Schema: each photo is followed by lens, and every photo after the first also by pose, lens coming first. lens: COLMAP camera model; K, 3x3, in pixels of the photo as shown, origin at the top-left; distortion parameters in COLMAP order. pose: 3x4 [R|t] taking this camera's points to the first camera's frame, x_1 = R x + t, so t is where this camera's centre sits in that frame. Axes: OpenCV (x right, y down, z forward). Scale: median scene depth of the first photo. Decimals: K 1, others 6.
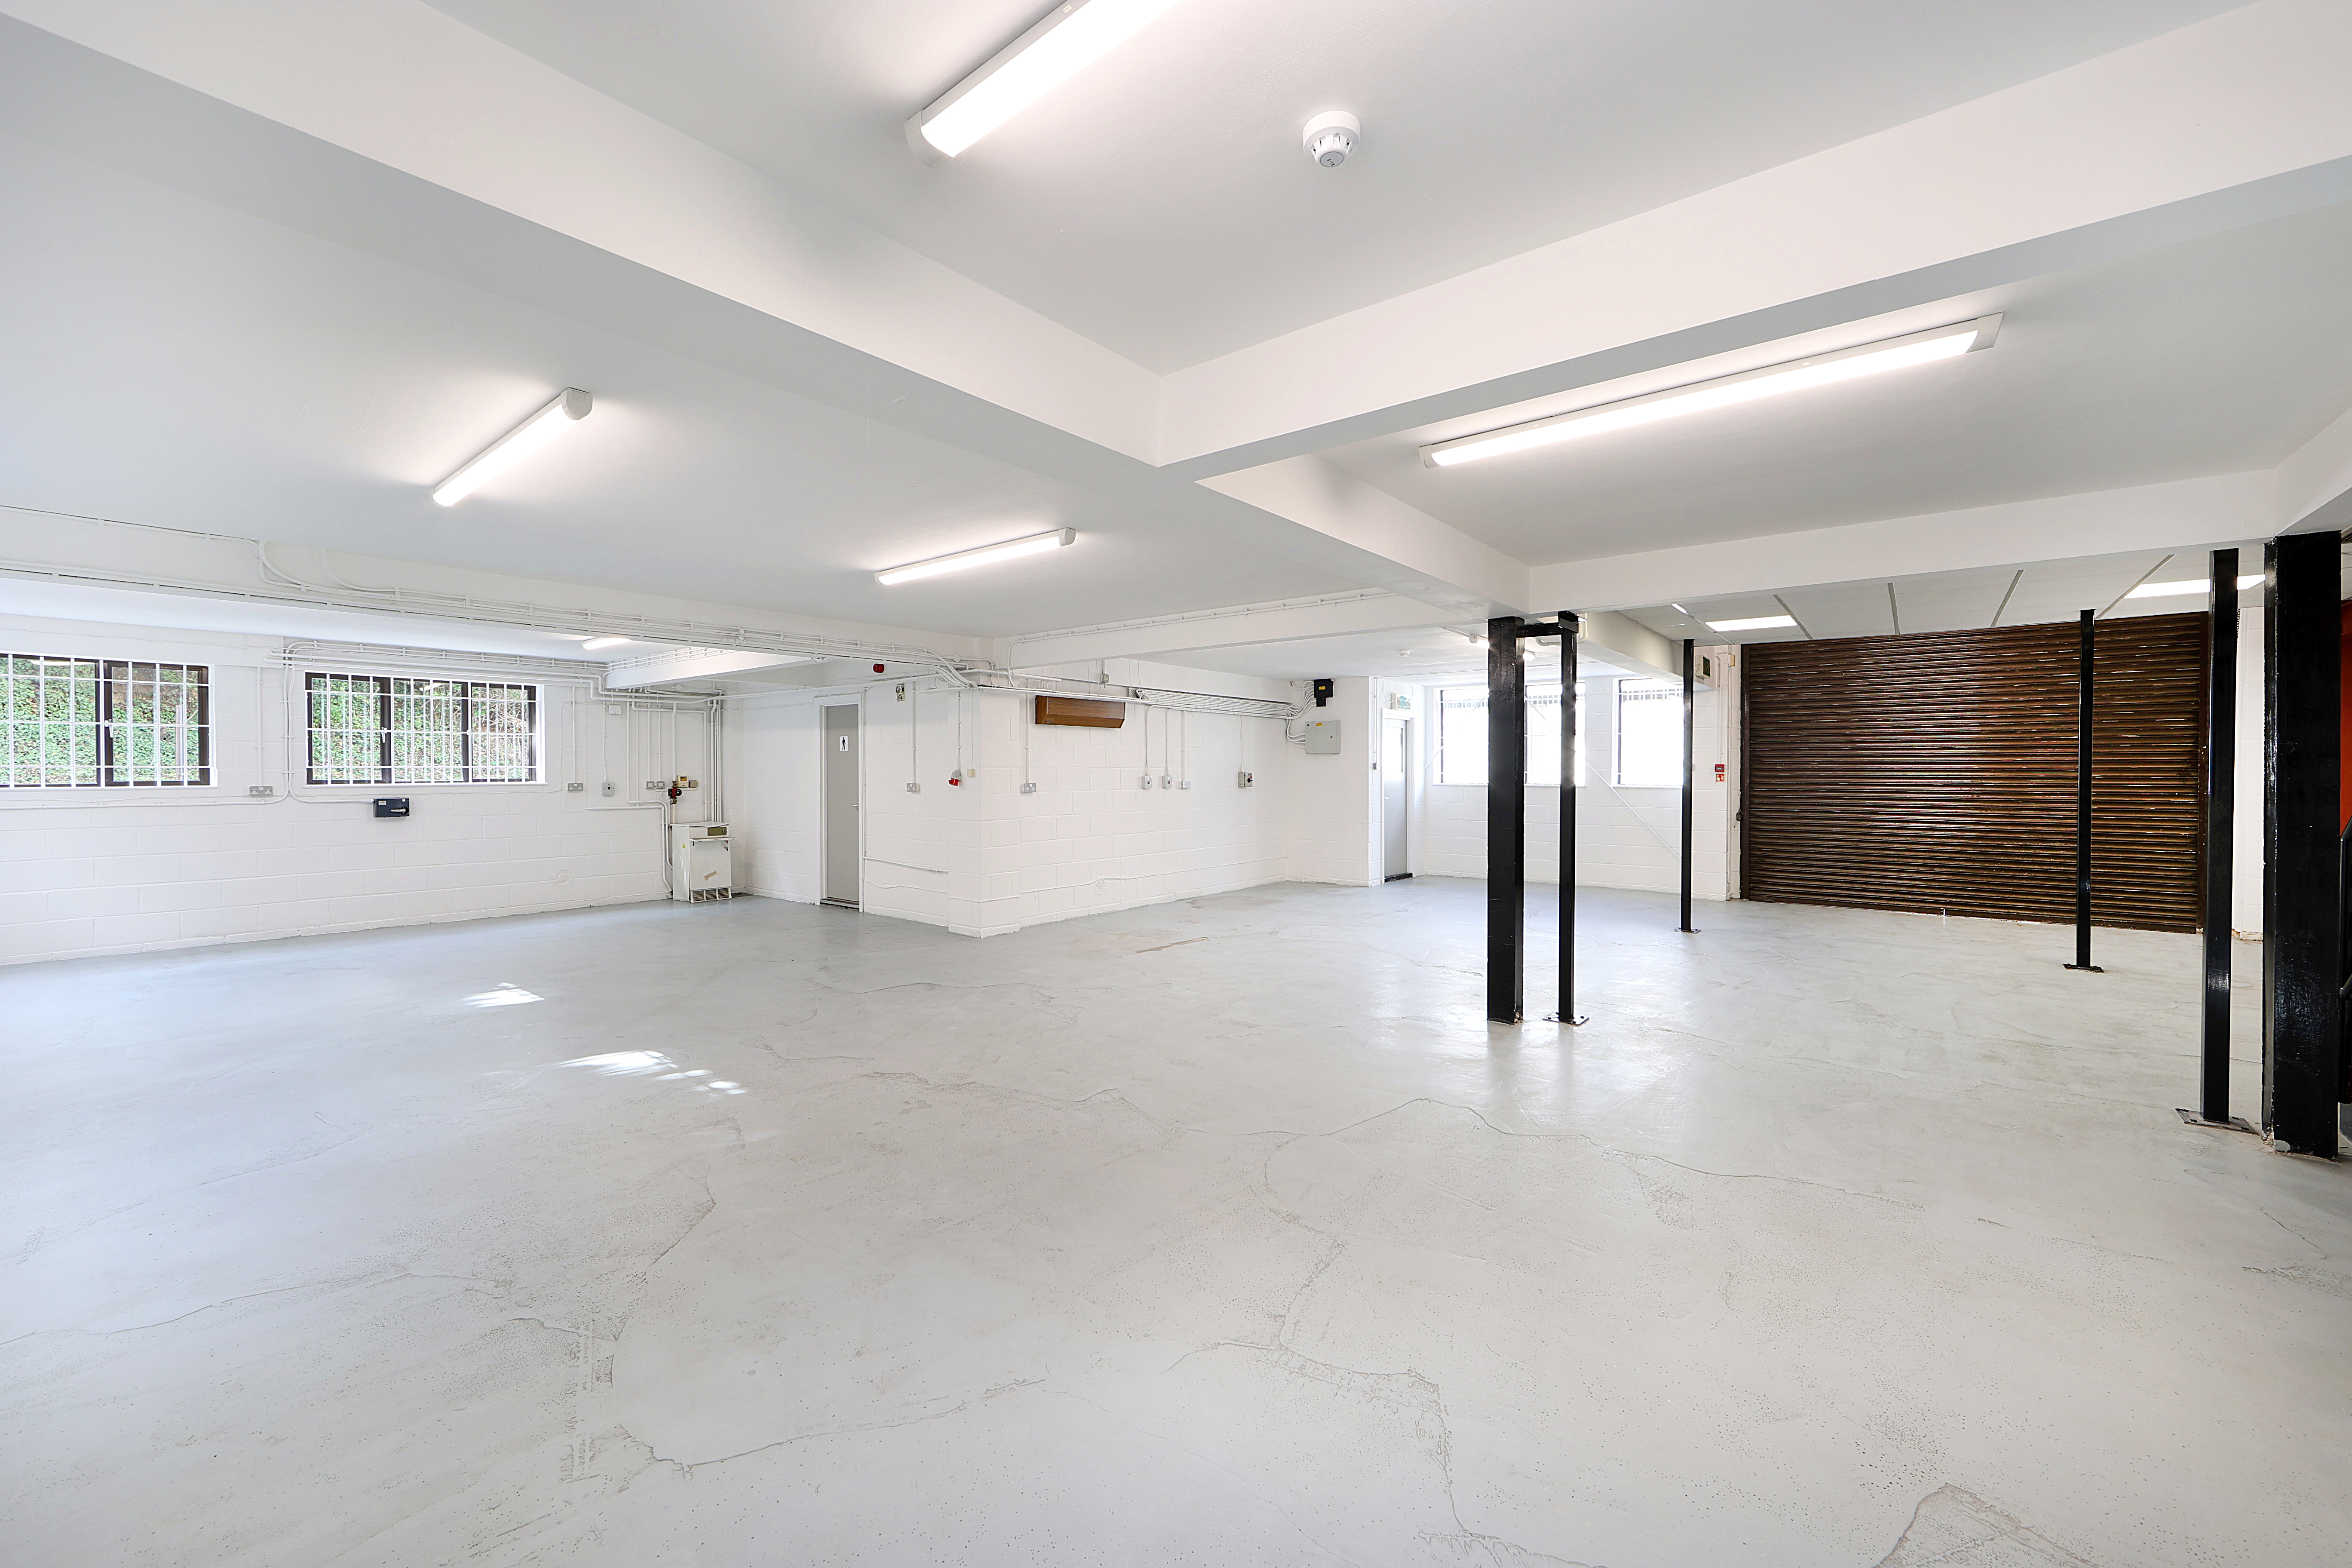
lens RADIAL K [[947.5, 0, 1171.4], [0, 947.5, 776.2], [0, 0, 1]] dist [-0.000925, 0.000050]
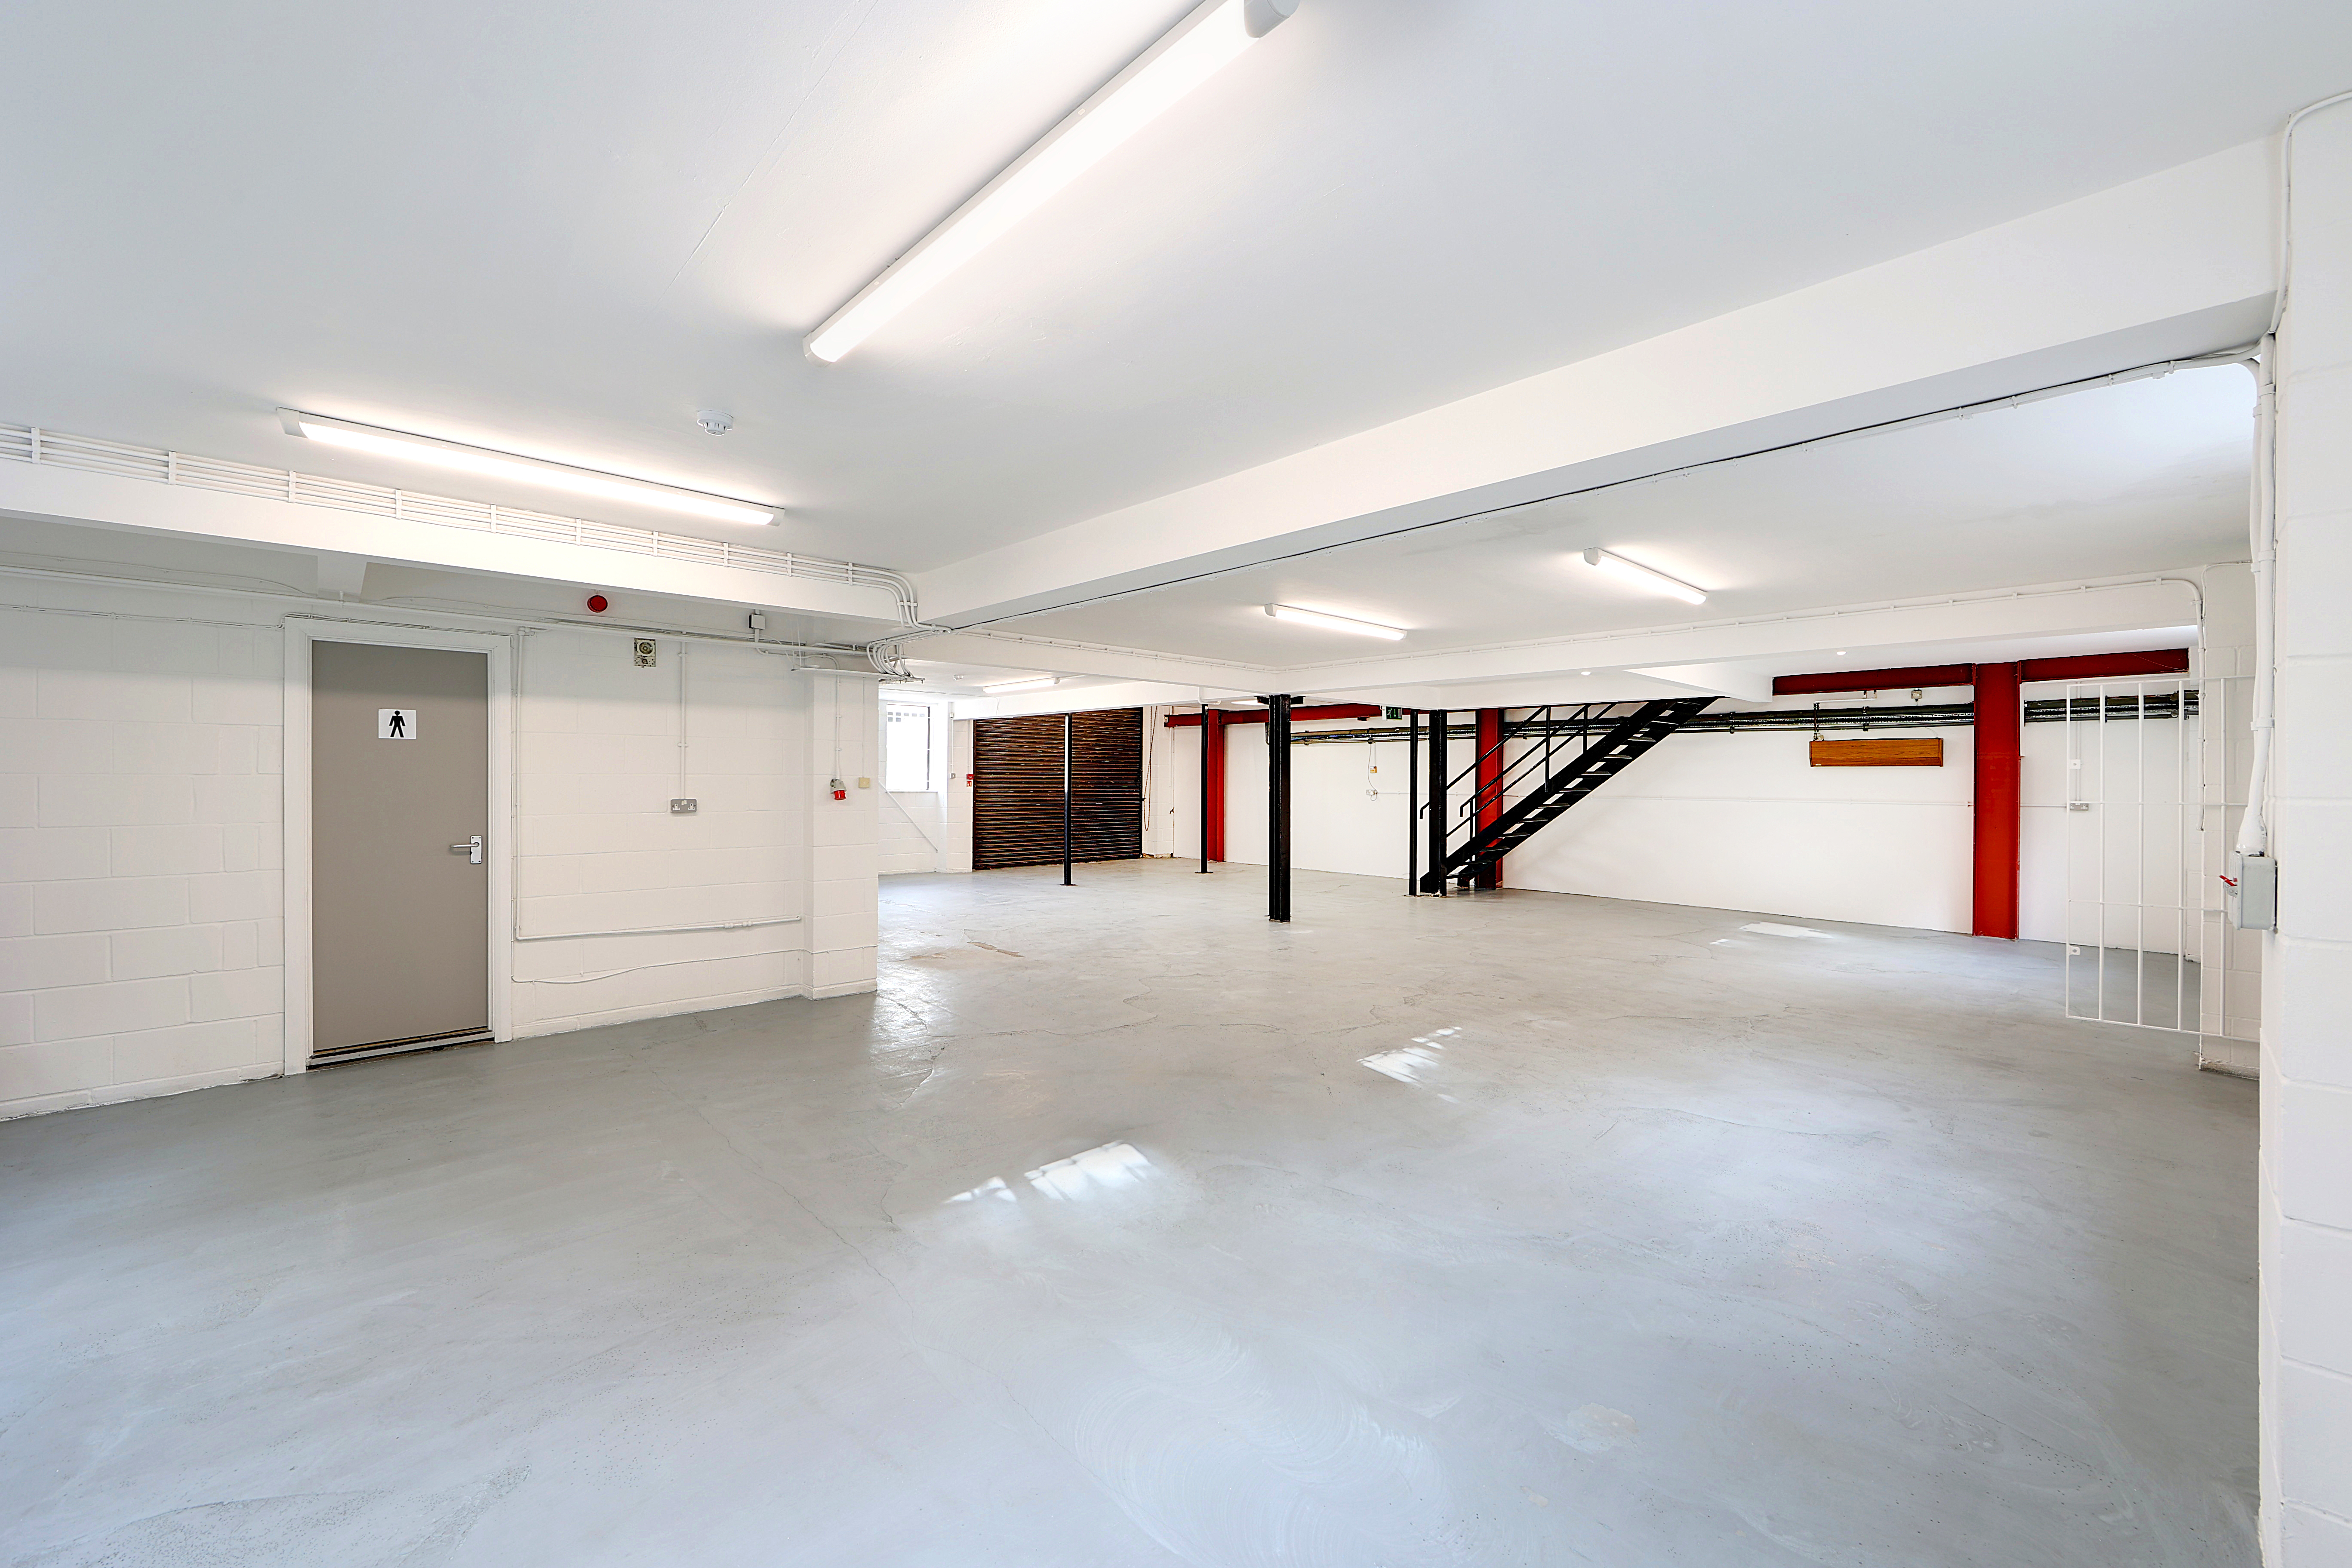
lens RADIAL K [[947.3, 0, 1171.0], [0, 947.3, 785.6], [0, 0, 1]] dist [-0.000925, 0.000050]
pose [[0.120456, -0.008140, 0.992685, -0.856236], [0.000507, 0.999967, 0.008138, -0.006797], [-0.992718, -0.000478, 0.120457, 0.586108]]
